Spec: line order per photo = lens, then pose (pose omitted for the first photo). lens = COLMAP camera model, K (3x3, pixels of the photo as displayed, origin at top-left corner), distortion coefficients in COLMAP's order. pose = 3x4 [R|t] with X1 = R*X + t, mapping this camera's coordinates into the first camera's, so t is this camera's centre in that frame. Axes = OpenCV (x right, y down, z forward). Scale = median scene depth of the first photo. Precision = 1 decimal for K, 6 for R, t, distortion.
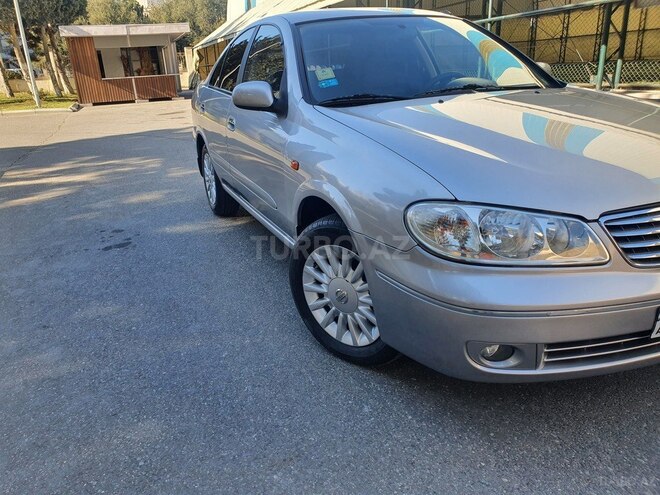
lens RADIAL K [[523.1, 0, 339.5], [0, 523.1, 246.9], [0, 0, 1]] dist [0.000562, 0.004501]
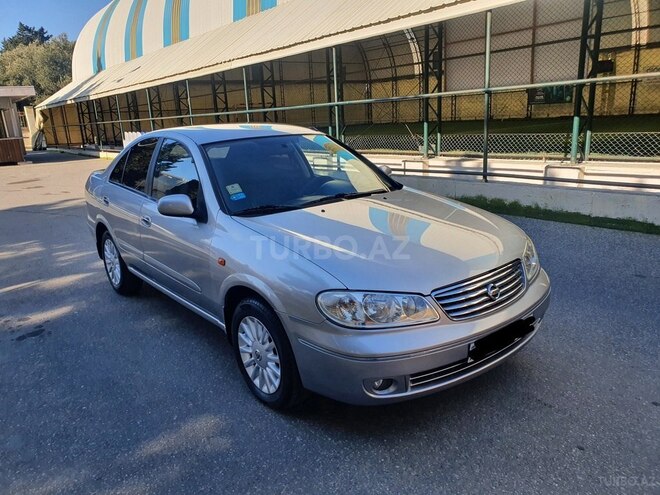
lens RADIAL K [[516.0, 0, 326.3], [0, 516.0, 217.8], [0, 0, 1]] dist [0.053506, -0.006626]
pose [[0.968321, -0.056942, 0.243131, -0.183279], [0.091234, 0.987016, -0.132199, -0.087780], [-0.232446, 0.150193, 0.960943, -0.464374]]
